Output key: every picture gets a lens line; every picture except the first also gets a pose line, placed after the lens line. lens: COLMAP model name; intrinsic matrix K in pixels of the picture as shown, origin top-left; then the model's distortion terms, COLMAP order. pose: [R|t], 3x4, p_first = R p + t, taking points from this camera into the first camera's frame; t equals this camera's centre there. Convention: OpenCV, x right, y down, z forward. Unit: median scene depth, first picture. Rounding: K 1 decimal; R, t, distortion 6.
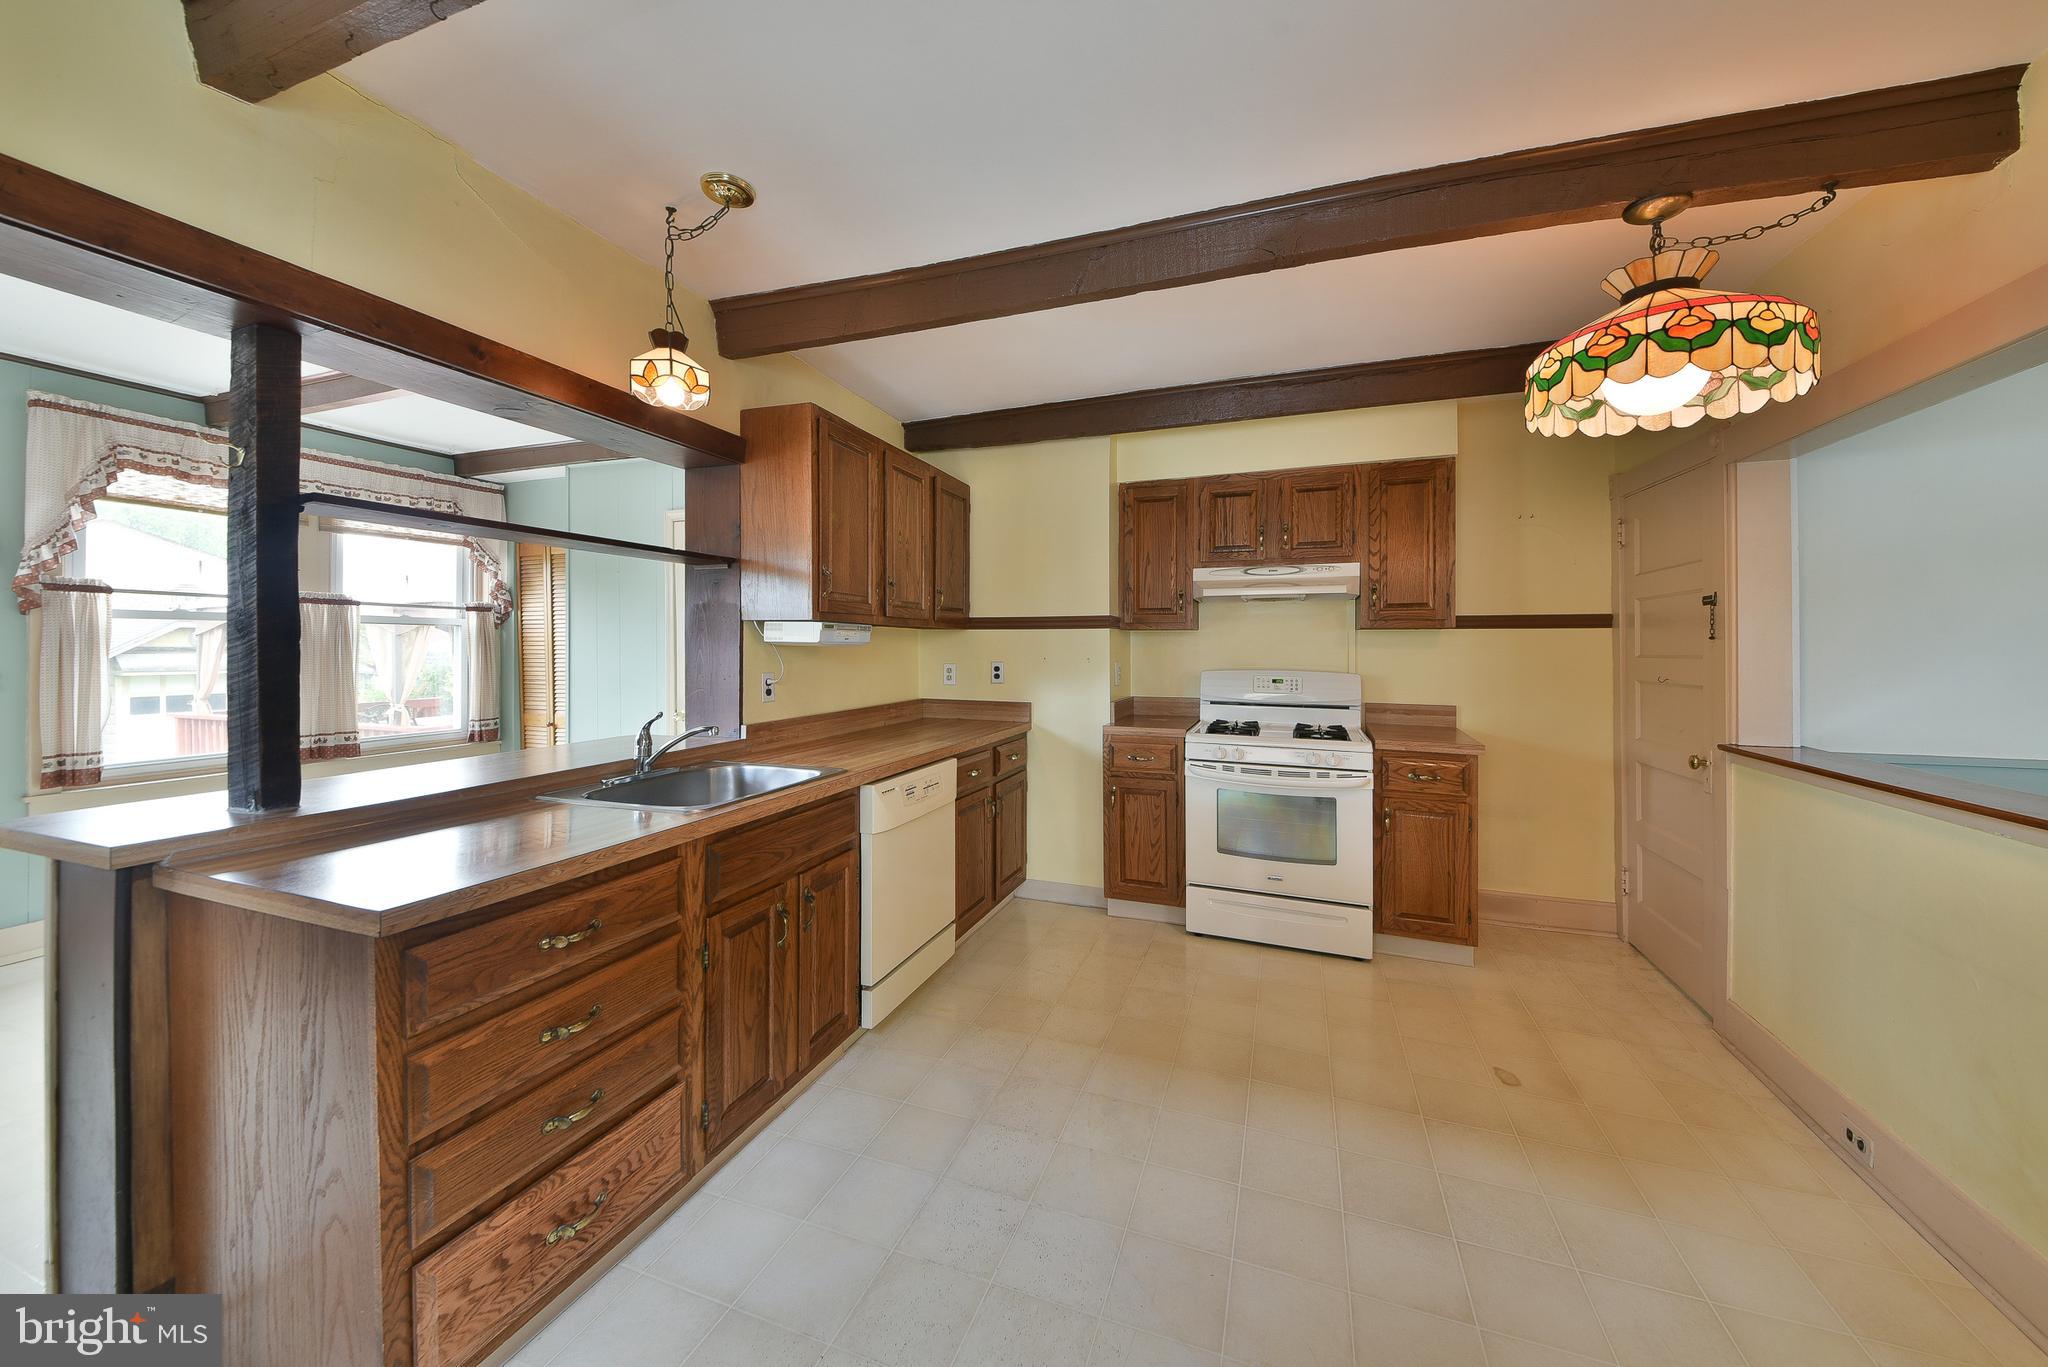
lens RADIAL K [[771.4, 0, 970.0], [0, 771.4, 628.2], [0, 0, 1]] dist [0.001043, -0.010661]
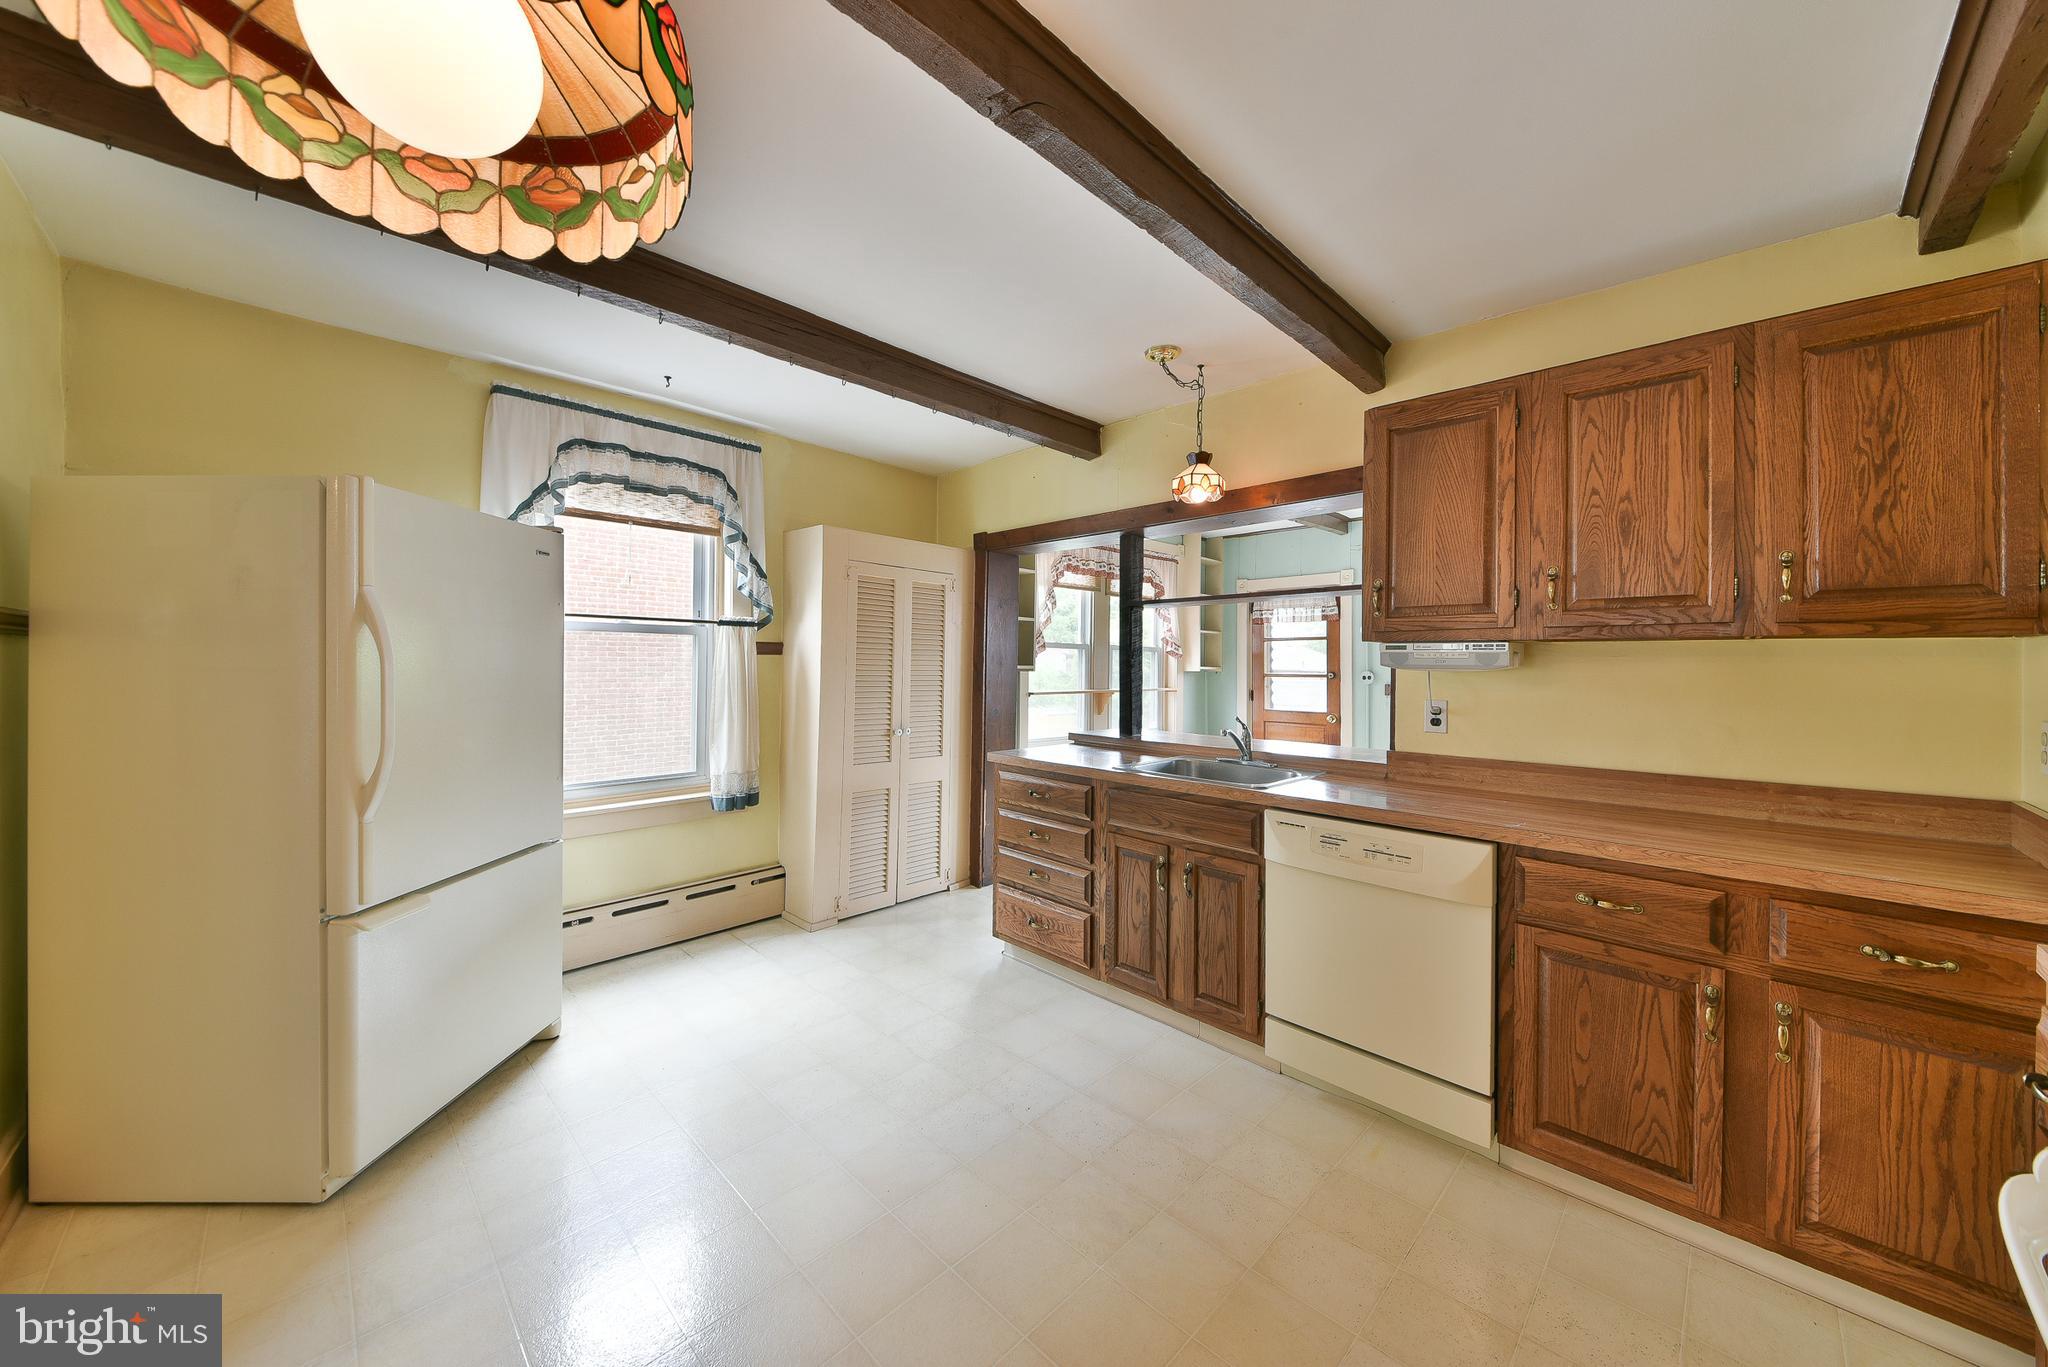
lens RADIAL K [[712.9, 0, 1024.0], [0, 712.9, 683.5], [0, 0, 1]] dist [0.000383, -0.000019]
pose [[-0.411329, 0.018111, -0.911307, 0.575956], [0.008906, 0.999835, 0.015850, 0.017657], [0.911443, -0.001597, -0.411422, 0.759086]]
